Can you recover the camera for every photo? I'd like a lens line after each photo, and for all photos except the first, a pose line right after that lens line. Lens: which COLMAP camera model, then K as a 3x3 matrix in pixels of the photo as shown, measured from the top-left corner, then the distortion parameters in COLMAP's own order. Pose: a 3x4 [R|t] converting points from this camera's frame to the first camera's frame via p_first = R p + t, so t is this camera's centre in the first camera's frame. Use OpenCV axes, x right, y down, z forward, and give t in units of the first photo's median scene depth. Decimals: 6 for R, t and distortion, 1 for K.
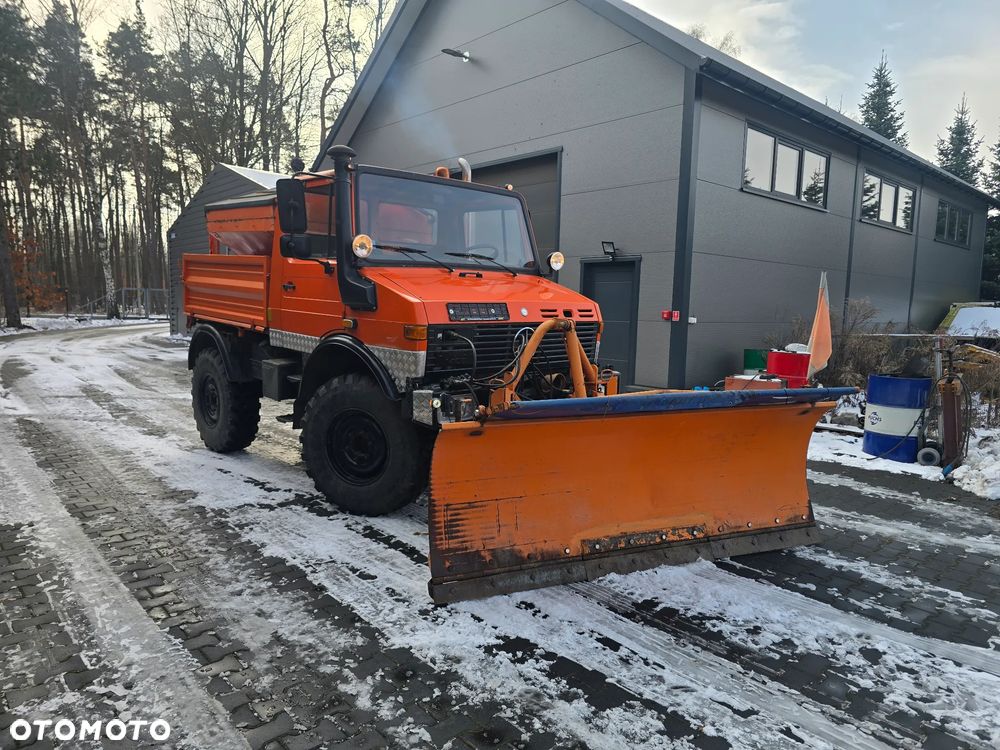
lens RADIAL K [[666.7, 0, 515.6], [0, 666.7, 370.3], [0, 0, 1]] dist [0.051212, -0.046408]
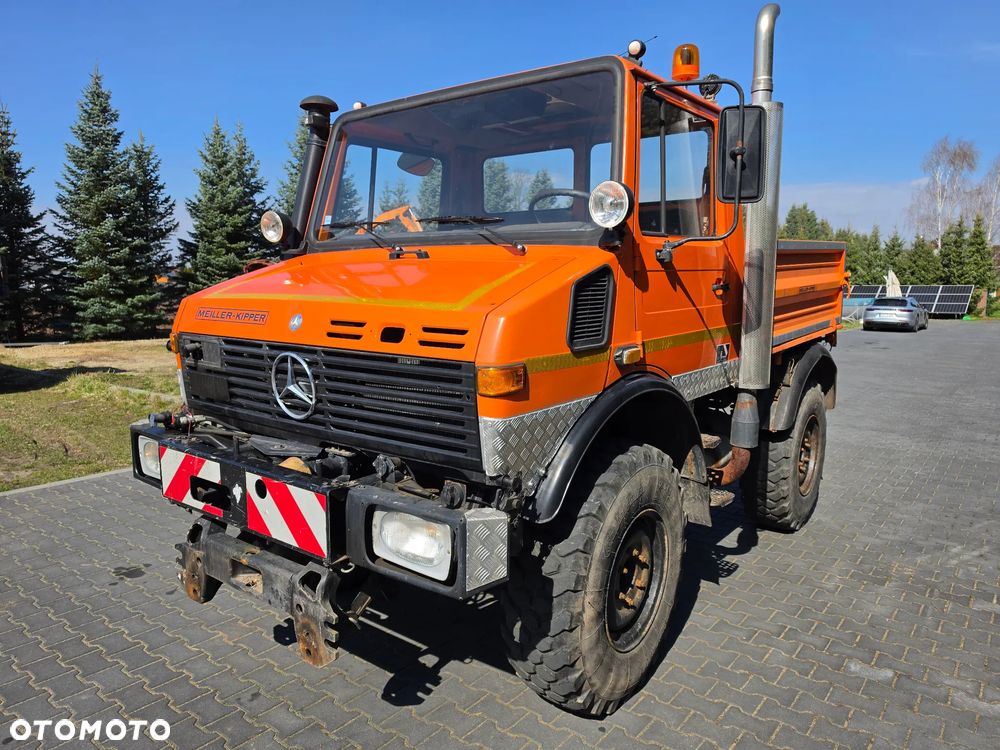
lens RADIAL K [[692.0, 0, 502.1], [0, 692.0, 373.9], [0, 0, 1]] dist [0.058876, -0.052307]
pose [[0.142019, 0.112106, -0.983495, 0.659703], [-0.112813, 0.988926, 0.096435, -0.138263], [0.983414, 0.097255, 0.153093, 1.258509]]
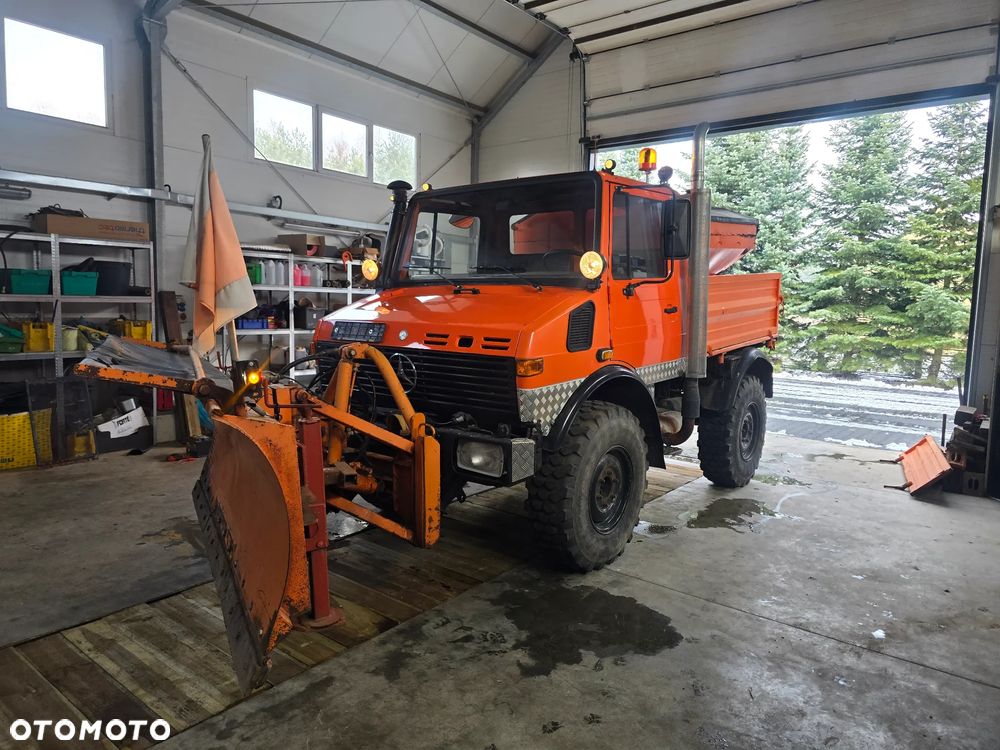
lens RADIAL K [[666.7, 0, 496.5], [0, 666.7, 369.7], [0, 0, 1]] dist [0.051212, -0.046408]
pose [[0.126537, 0.094989, -0.987403, 1.011166], [-0.114781, 0.990120, 0.080541, -0.146654], [0.985299, 0.103144, 0.136190, 1.174990]]
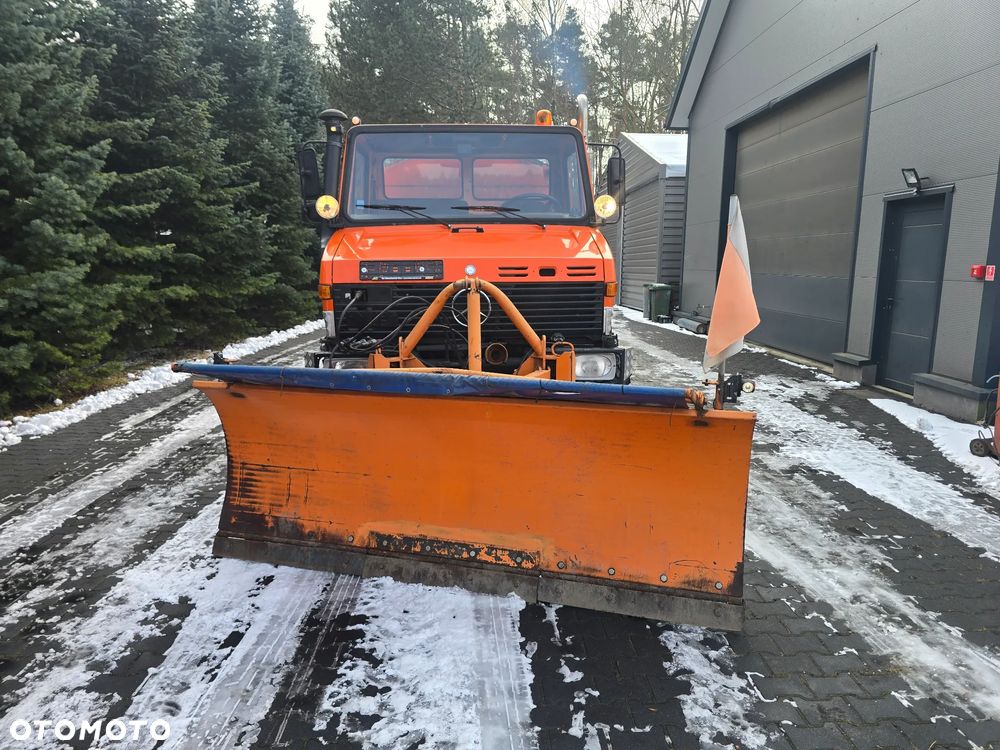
lens RADIAL K [[666.7, 0, 507.5], [0, 666.7, 379.8], [0, 0, 1]] dist [0.051212, -0.046408]
pose [[0.765844, 0.090678, -0.636601, 0.722317], [-0.047672, 0.995289, 0.084420, -0.024331], [0.641257, -0.034305, 0.766559, 0.417725]]
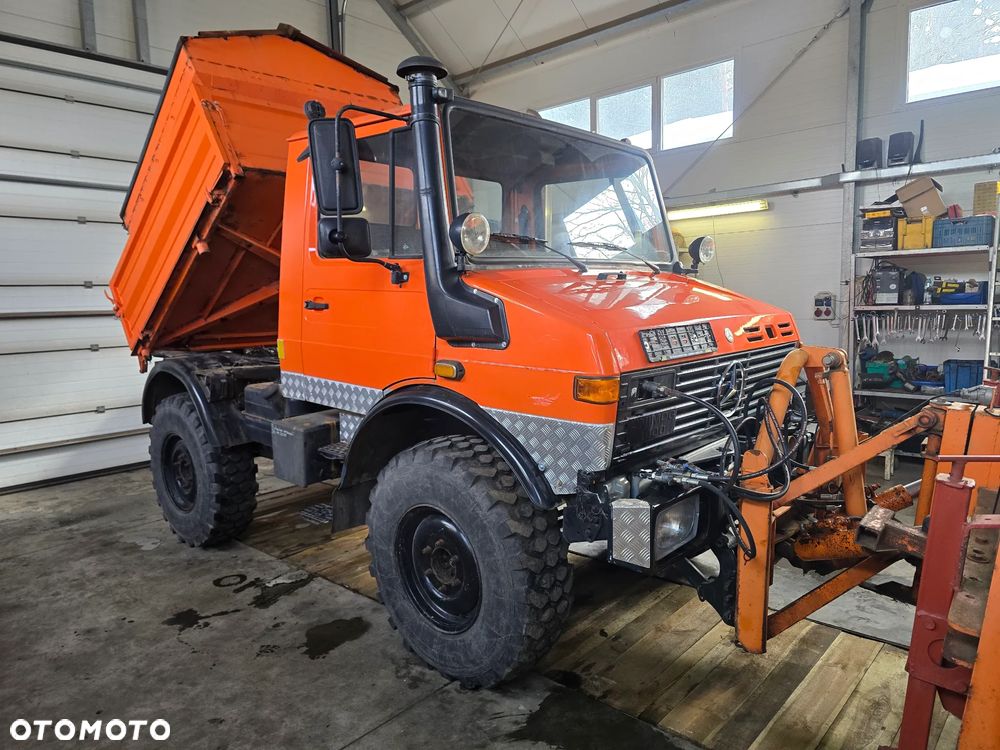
lens RADIAL K [[670.7, 0, 511.6], [0, 670.7, 379.0], [0, 0, 1]] dist [0.048648, -0.048608]
pose [[0.996844, -0.043733, 0.066251, -0.261836], [0.042055, 0.998763, 0.026514, -0.085038], [-0.067328, -0.023644, 0.997451, 0.476201]]
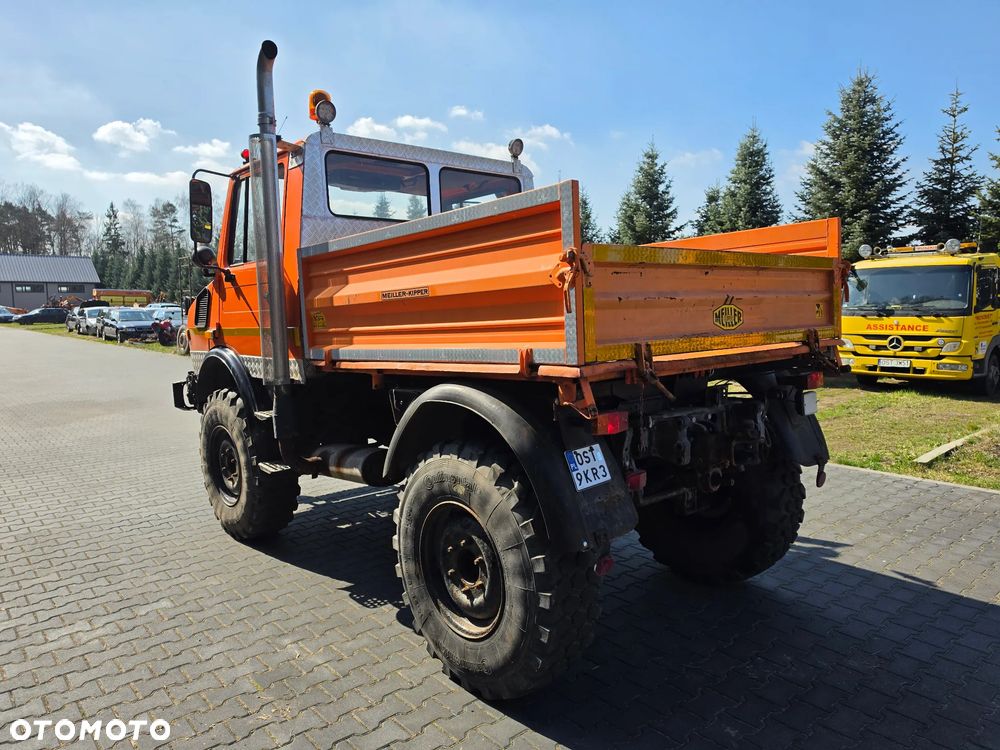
lens RADIAL K [[692.0, 0, 497.1], [0, 692.0, 377.6], [0, 0, 1]] dist [0.058876, -0.052307]
pose [[-0.998806, -0.008908, 0.048036, -0.473742], [0.001806, 0.975832, 0.218515, -0.291506], [-0.048822, 0.218341, -0.974650, 2.594595]]
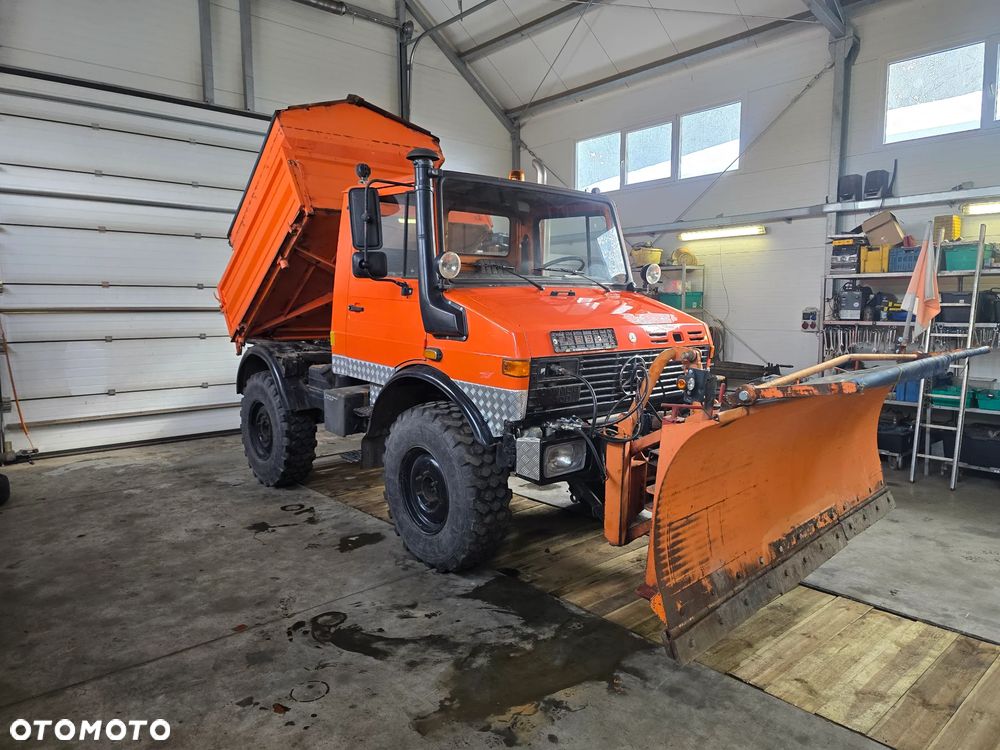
lens RADIAL K [[670.7, 0, 517.7], [0, 670.7, 371.6], [0, 0, 1]] dist [0.048648, -0.048608]
pose [[0.999295, -0.005655, -0.037124, -0.119598], [0.005924, 0.999957, 0.007136, -0.060132], [0.037082, -0.007351, 0.999285, 0.158242]]
